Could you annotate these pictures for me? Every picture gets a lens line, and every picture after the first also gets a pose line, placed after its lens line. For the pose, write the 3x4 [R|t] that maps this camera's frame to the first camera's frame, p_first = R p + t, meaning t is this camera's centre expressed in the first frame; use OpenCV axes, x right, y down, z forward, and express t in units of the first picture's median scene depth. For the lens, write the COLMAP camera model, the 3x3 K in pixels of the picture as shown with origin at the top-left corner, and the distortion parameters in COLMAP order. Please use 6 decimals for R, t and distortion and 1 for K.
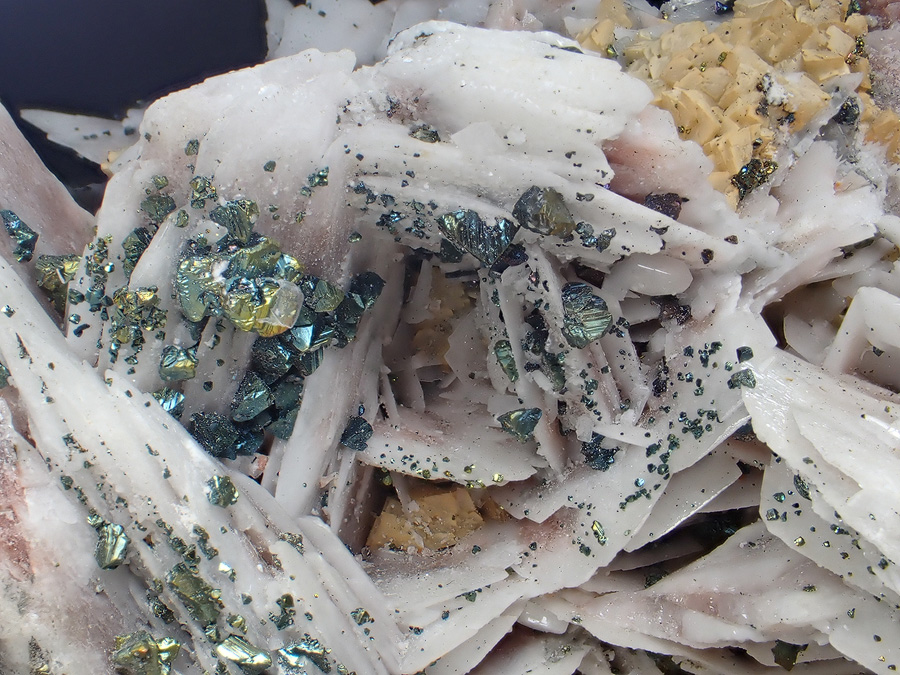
lens RADIAL K [[1498.6, 0, 450.0], [0, 1498.6, 337.5], [0, 0, 1]] dist [0.029550, 0.026549]
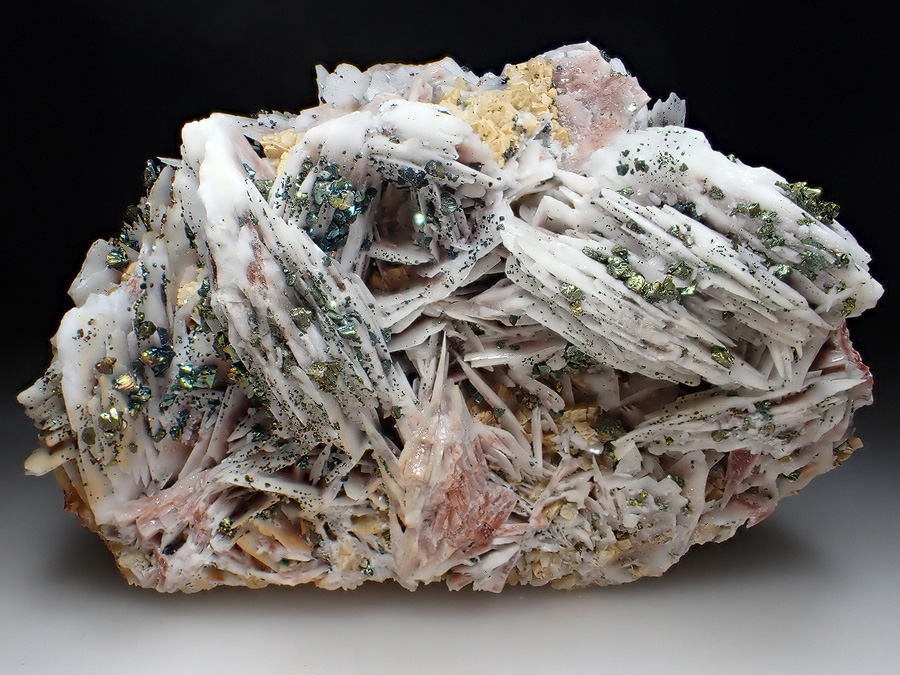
lens RADIAL K [[905.9, 0, 450.0], [0, 905.9, 337.5], [0, 0, 1]] dist [-0.011073, -0.032308]
pose [[0.995134, 0.002614, 0.098494, -0.076423], [-0.015725, 0.991048, 0.132577, 0.008080], [-0.097266, -0.133480, 0.986267, -0.743972]]
